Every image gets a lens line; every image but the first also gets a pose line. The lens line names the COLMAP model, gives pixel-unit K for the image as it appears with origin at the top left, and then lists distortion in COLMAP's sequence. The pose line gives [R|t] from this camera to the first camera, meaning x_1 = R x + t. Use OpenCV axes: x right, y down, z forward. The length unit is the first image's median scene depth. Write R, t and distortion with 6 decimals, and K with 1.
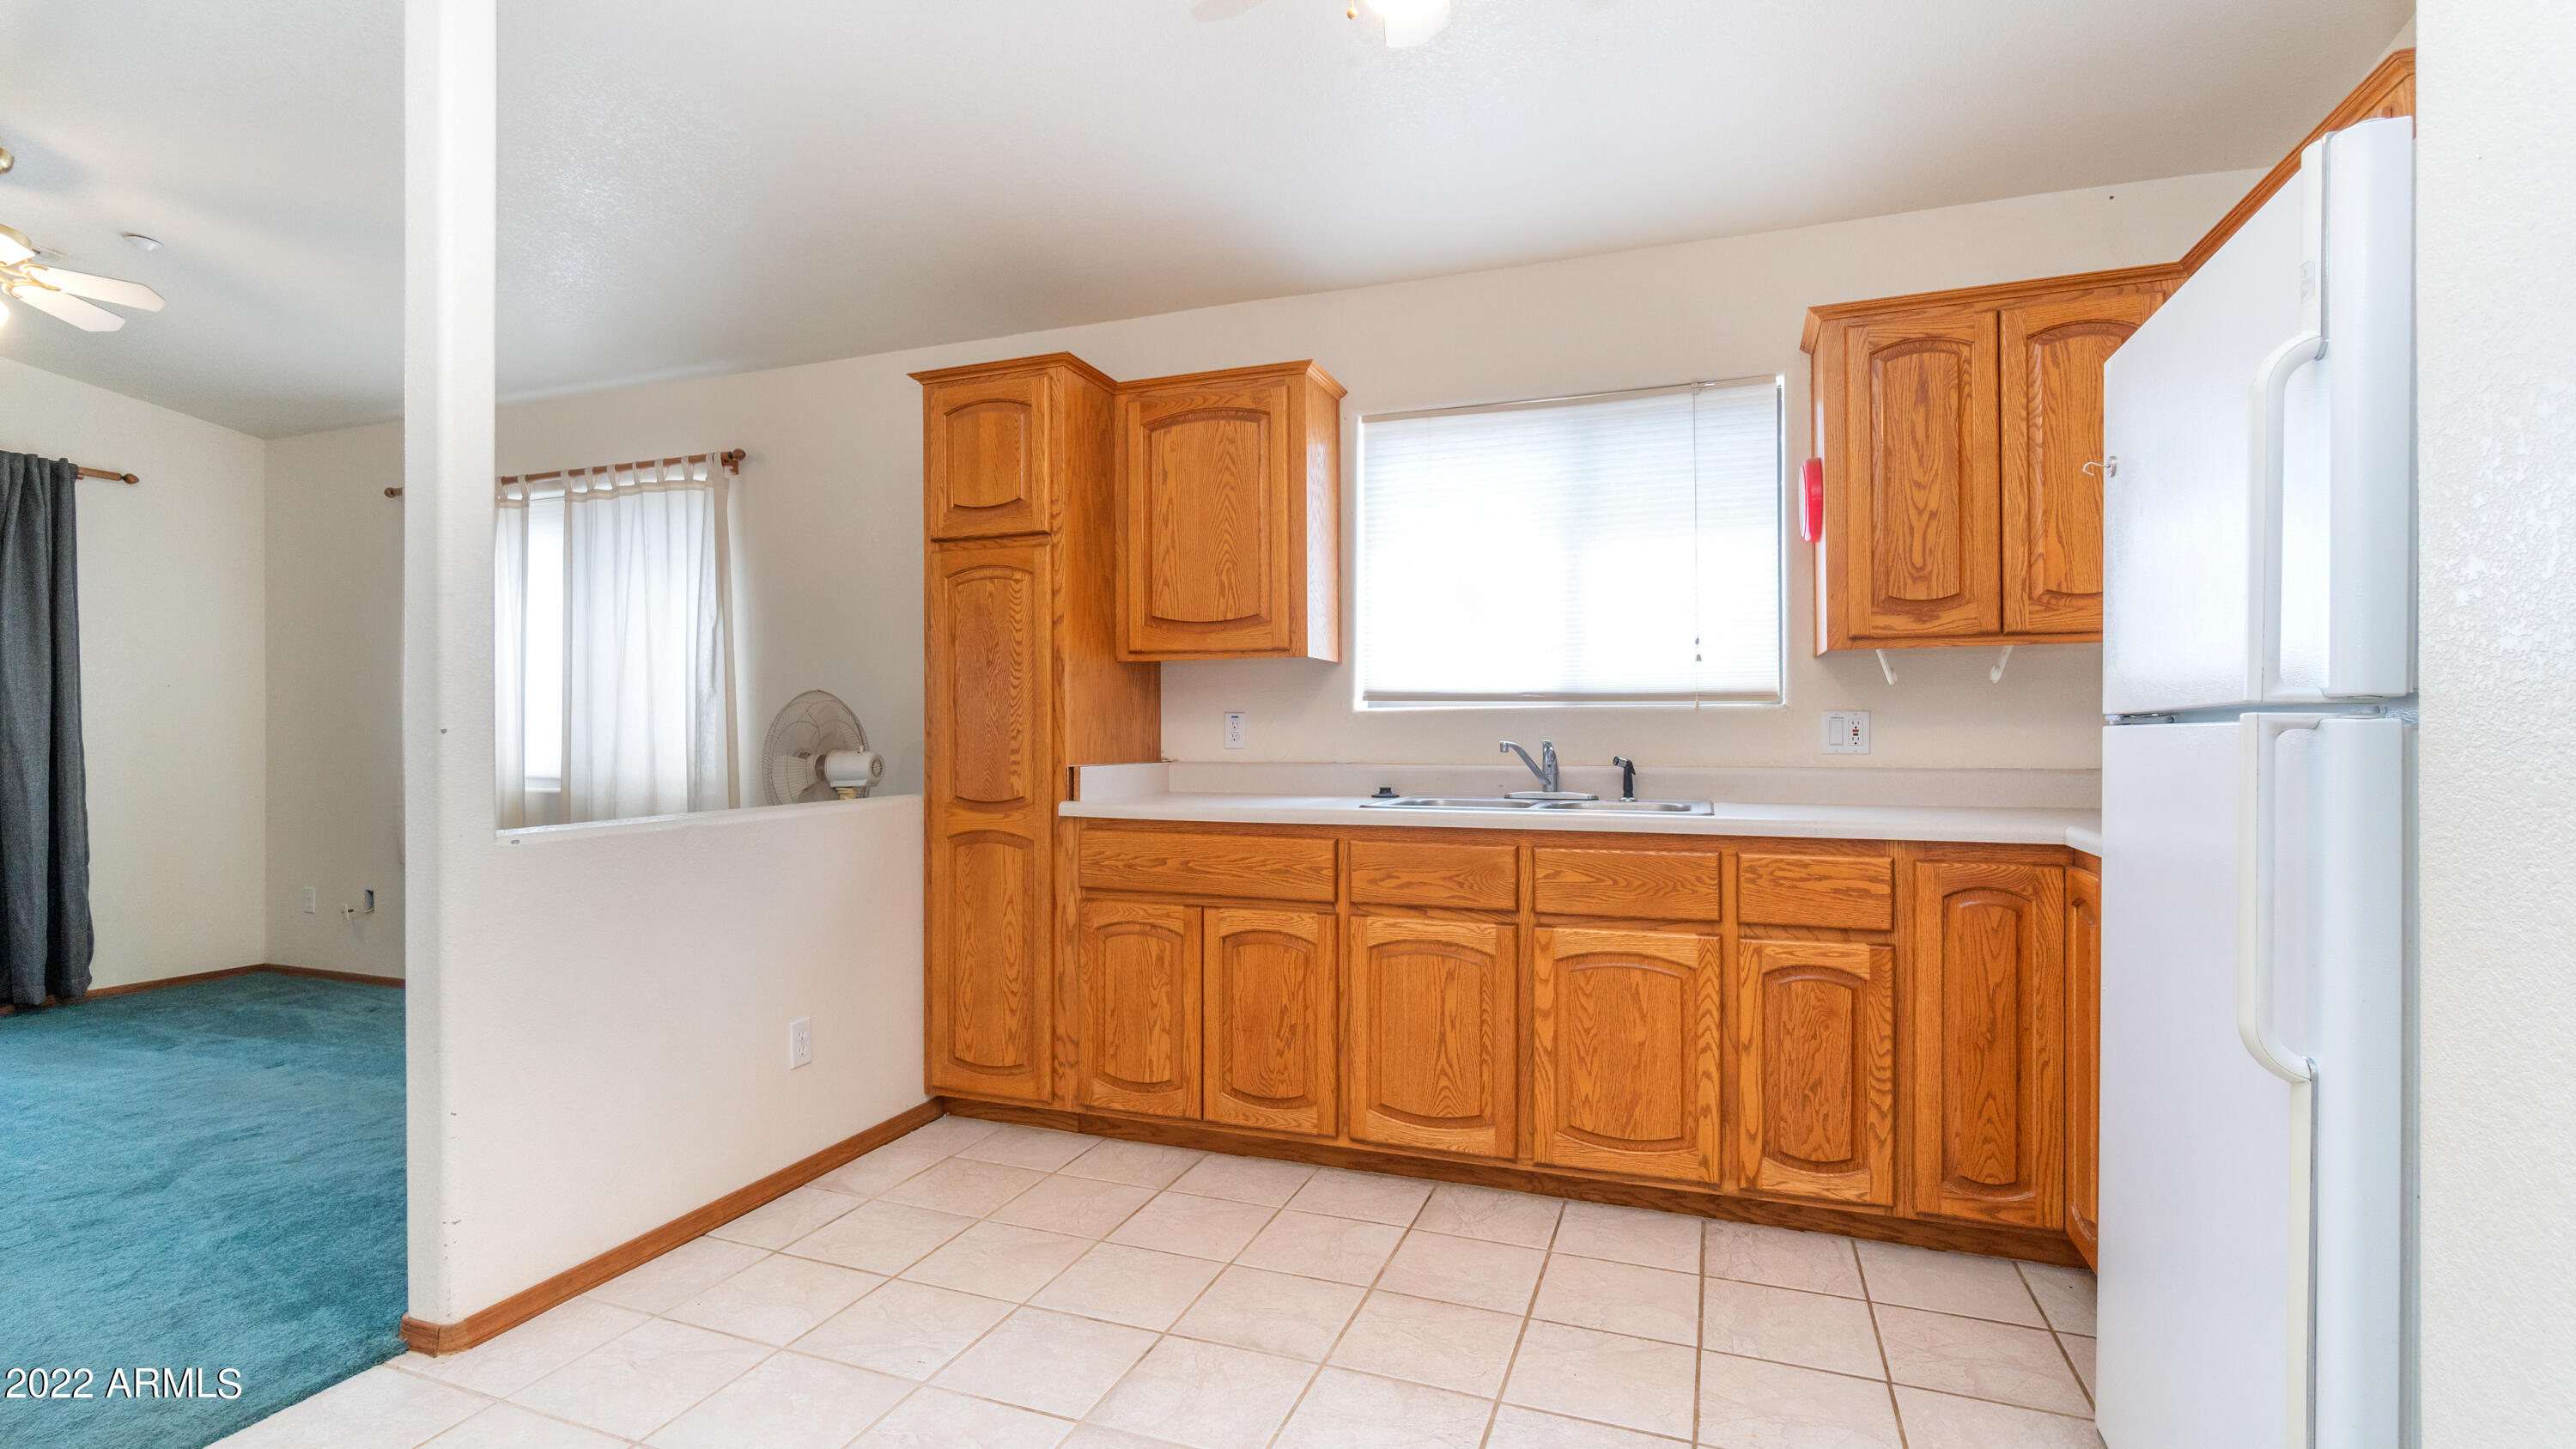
lens RADIAL K [[1198.9, 0, 1246.1], [0, 1198.9, 736.4], [0, 0, 1]] dist [-0.008817, -0.001154]
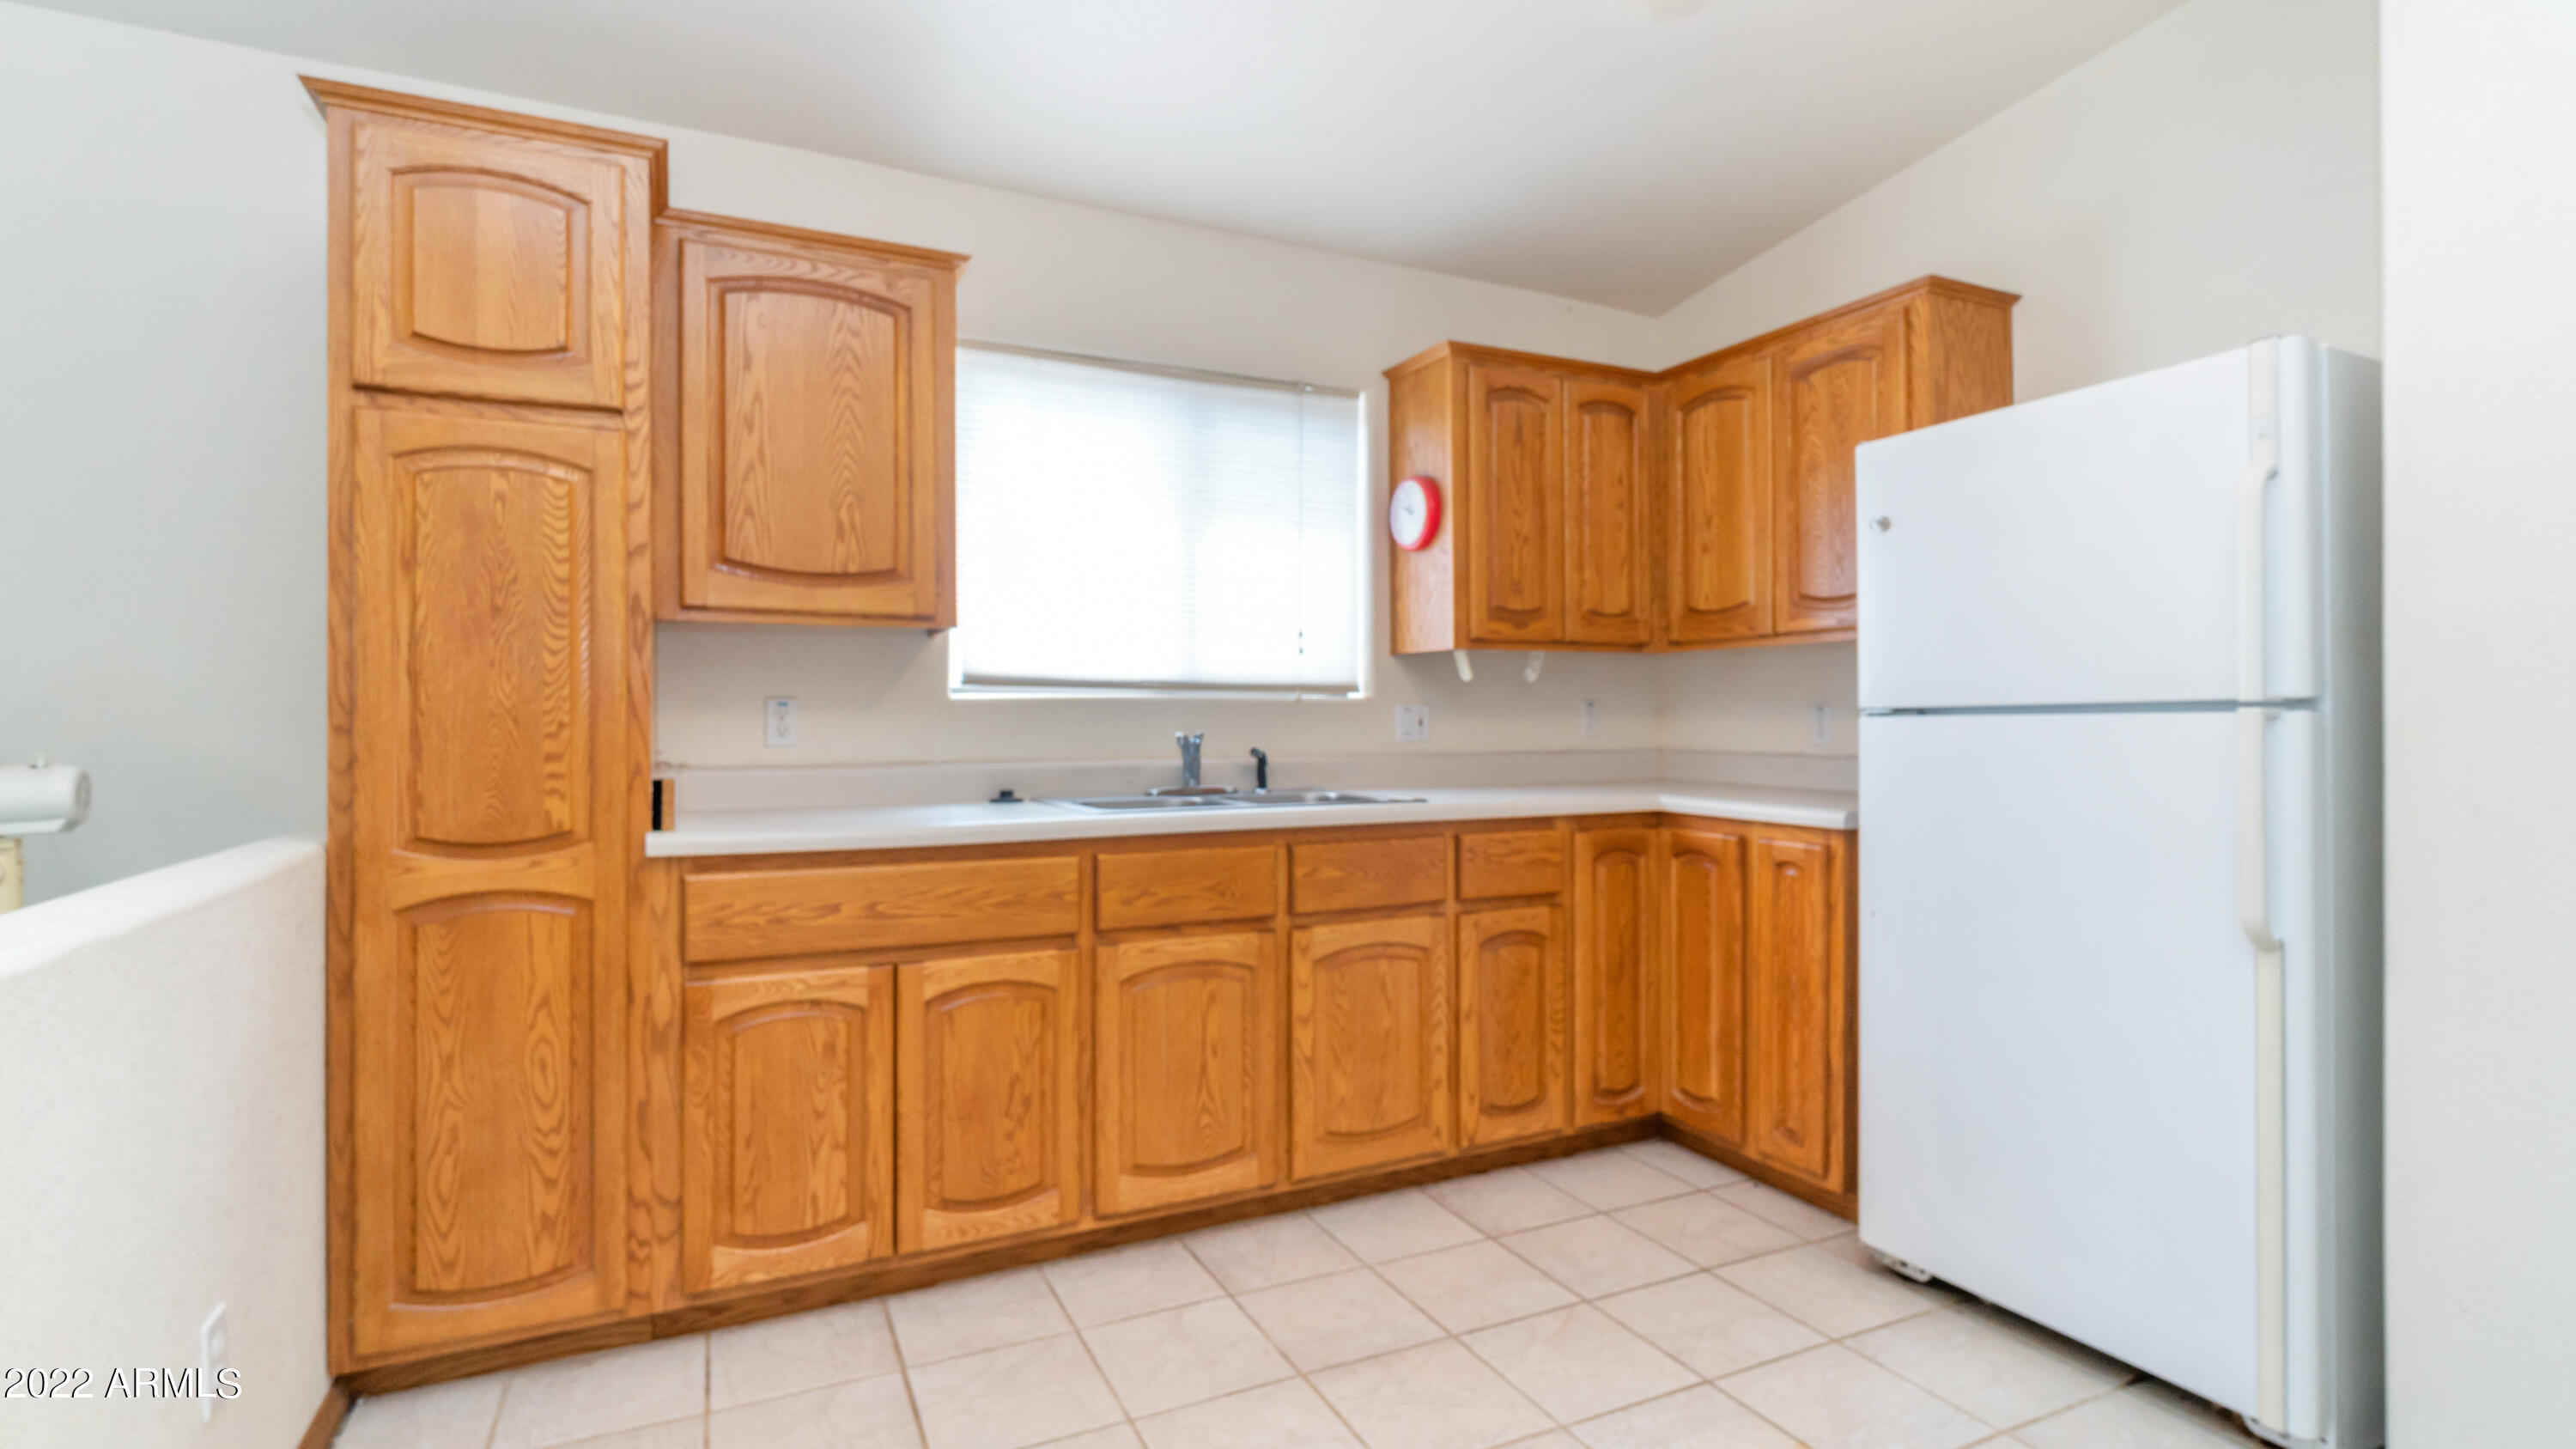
lens RADIAL K [[1198.9, 0, 1285.9], [0, 1198.9, 719.6], [0, 0, 1]] dist [-0.008817, -0.001154]
pose [[0.679692, -0.000311, 0.733497, -0.407215], [0.005625, 0.999973, -0.004788, -0.001692], [-0.733476, 0.007380, 0.679675, 0.325972]]
